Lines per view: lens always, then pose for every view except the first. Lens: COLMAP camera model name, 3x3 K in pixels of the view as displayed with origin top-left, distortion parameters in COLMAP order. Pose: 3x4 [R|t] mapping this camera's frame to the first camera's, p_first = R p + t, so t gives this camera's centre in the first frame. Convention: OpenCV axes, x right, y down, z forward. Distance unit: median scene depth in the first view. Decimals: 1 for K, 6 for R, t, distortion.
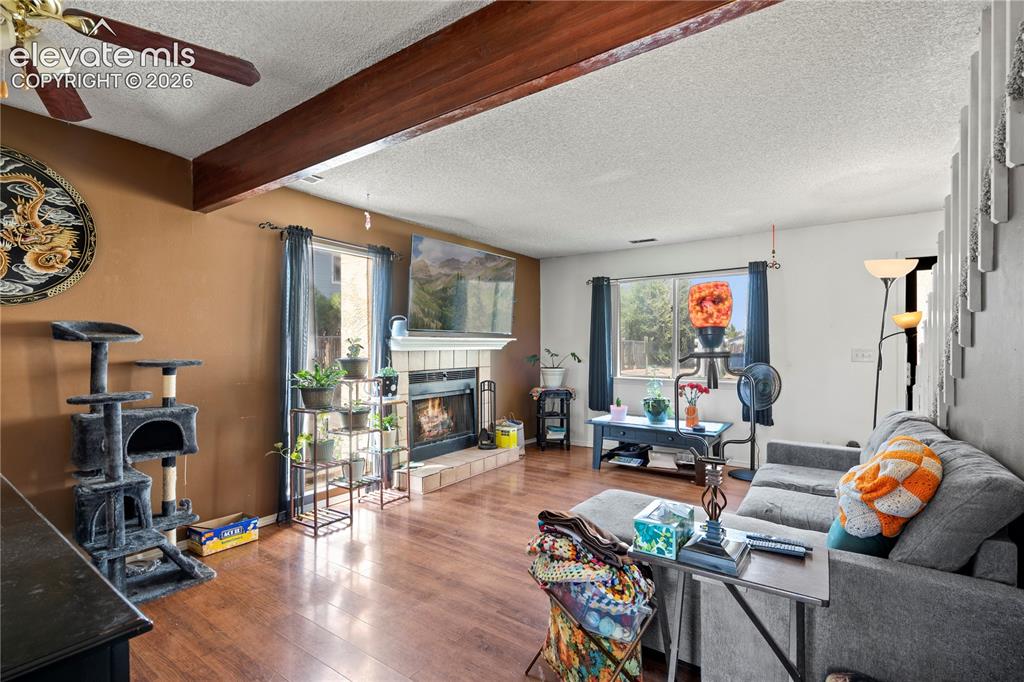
lens RADIAL K [[465.9, 0, 509.5], [0, 465.9, 346.4], [0, 0, 1]] dist [-0.002963, -0.000465]
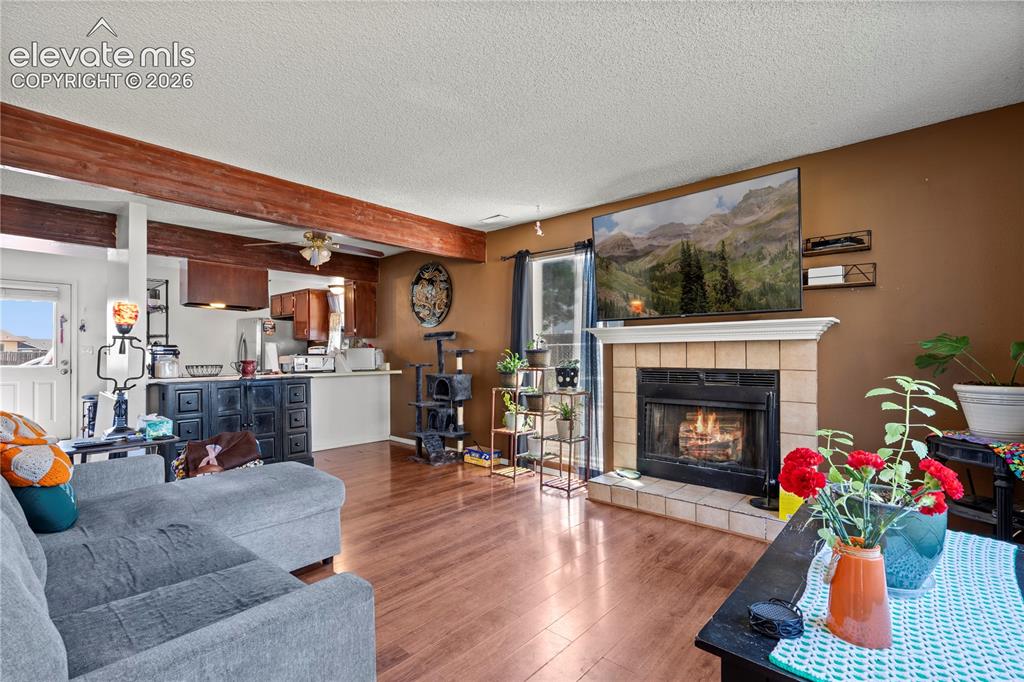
lens RADIAL K [[465.9, 0, 509.5], [0, 465.9, 346.4], [0, 0, 1]] dist [-0.002963, -0.000465]
pose [[-0.115758, -0.012805, -0.993195, 0.725425], [0.001786, 0.999913, -0.013100, 0.027408], [0.993276, -0.003290, -0.115725, 0.928872]]
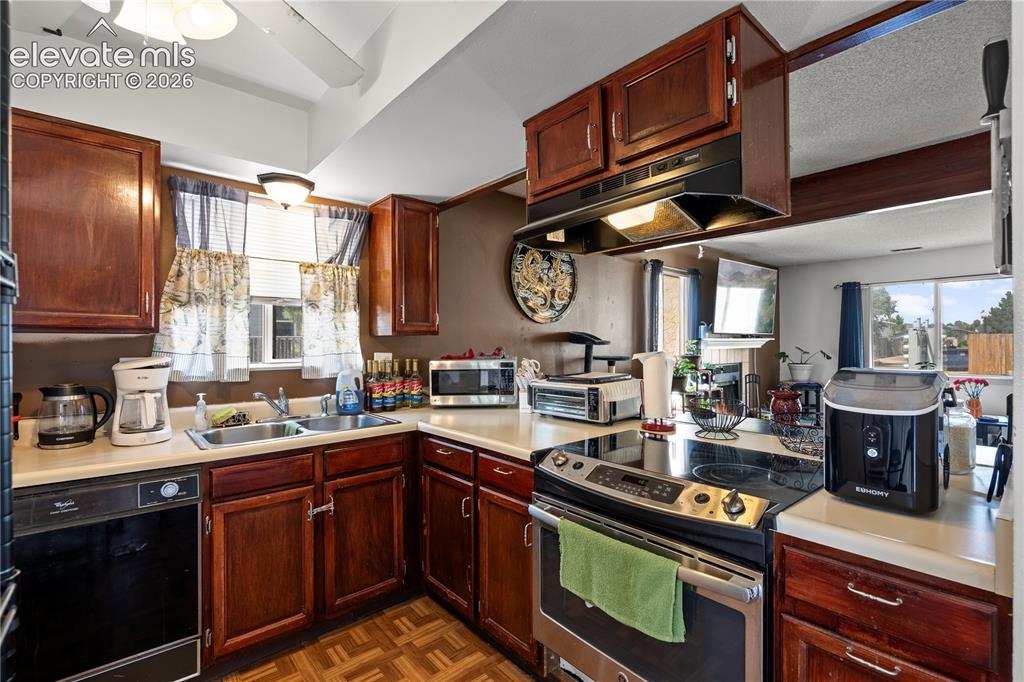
lens RADIAL K [[465.4, 0, 509.9], [0, 465.4, 340.1], [0, 0, 1]] dist [-0.008738, 0.000930]
pose [[0.969624, -0.003846, -0.244571, -0.446857], [0.002747, 0.999985, -0.004837, -0.010972], [0.244585, 0.004018, 0.969619, -0.371625]]
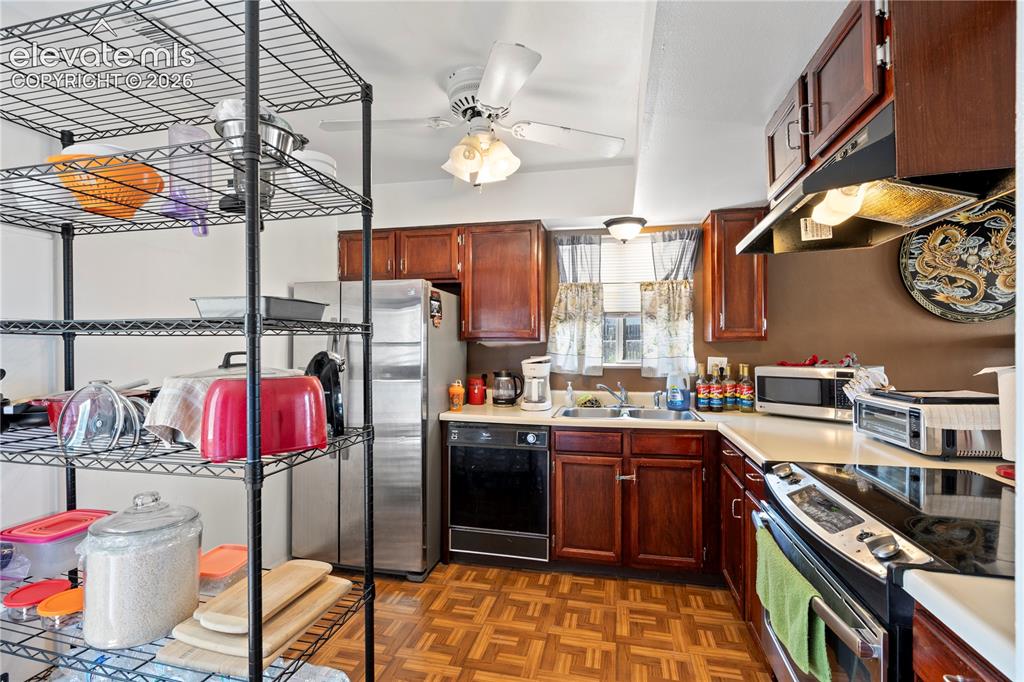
lens RADIAL K [[465.9, 0, 509.5], [0, 465.9, 346.4], [0, 0, 1]] dist [-0.002963, -0.000465]
pose [[0.377725, 0.004395, -0.925907, -0.236925], [-0.000773, 0.999990, 0.004431, -0.016315], [0.925917, -0.000958, 0.377725, -0.330179]]
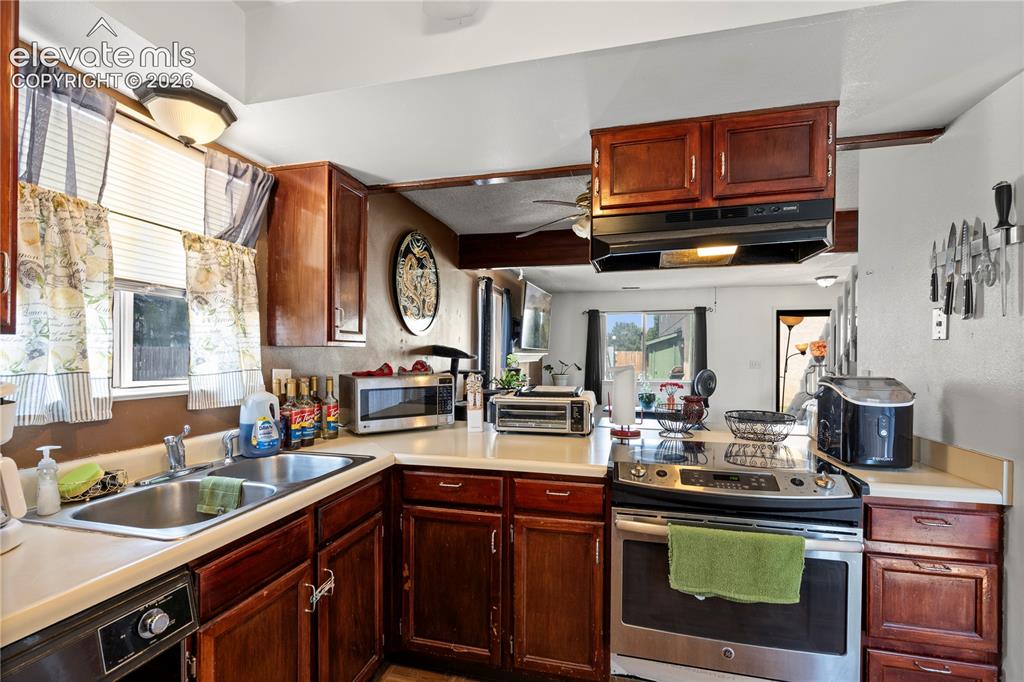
lens RADIAL K [[466.8, 0, 510.9], [0, 466.8, 357.8], [0, 0, 1]] dist [-0.002702, -0.000460]
pose [[0.934434, 0.001745, 0.356132, -0.750824], [-0.003540, 0.999984, 0.004388, -0.011761], [-0.356119, -0.005361, 0.934425, -0.320757]]
